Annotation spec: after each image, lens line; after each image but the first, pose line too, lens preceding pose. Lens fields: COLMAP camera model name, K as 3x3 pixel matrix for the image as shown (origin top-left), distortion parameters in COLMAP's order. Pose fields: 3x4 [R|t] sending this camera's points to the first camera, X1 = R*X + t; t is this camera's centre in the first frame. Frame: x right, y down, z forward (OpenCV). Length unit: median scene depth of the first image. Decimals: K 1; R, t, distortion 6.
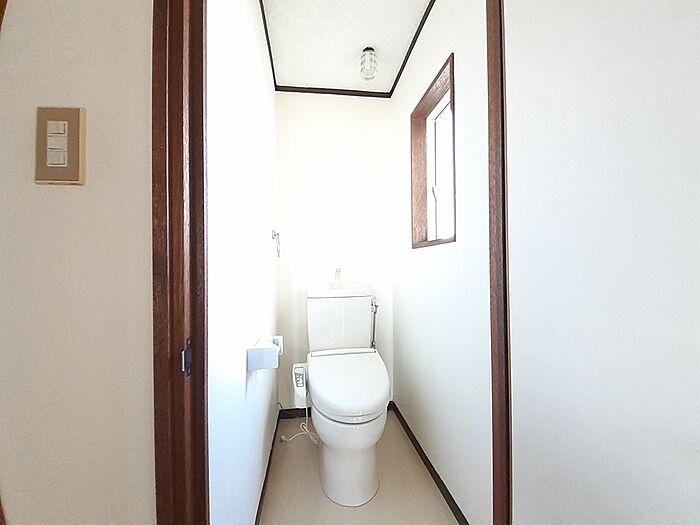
lens RADIAL K [[280.8, 0, 348.4], [0, 280.8, 265.8], [0, 0, 1]] dist [0.001942, -0.000296]
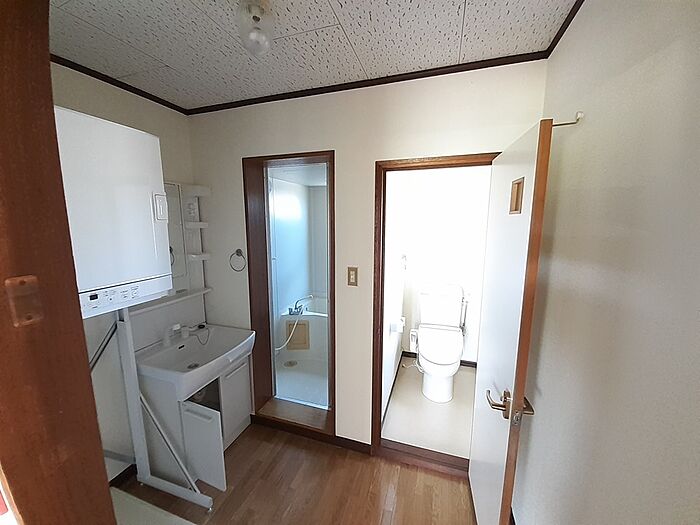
lens RADIAL K [[280.8, 0, 348.4], [0, 280.8, 265.8], [0, 0, 1]] dist [0.001942, -0.000296]
pose [[0.900012, 0.078662, -0.428707, 0.229041], [-0.009317, 0.986827, 0.161509, -0.420775], [0.435765, -0.141366, 0.888890, -0.900427]]
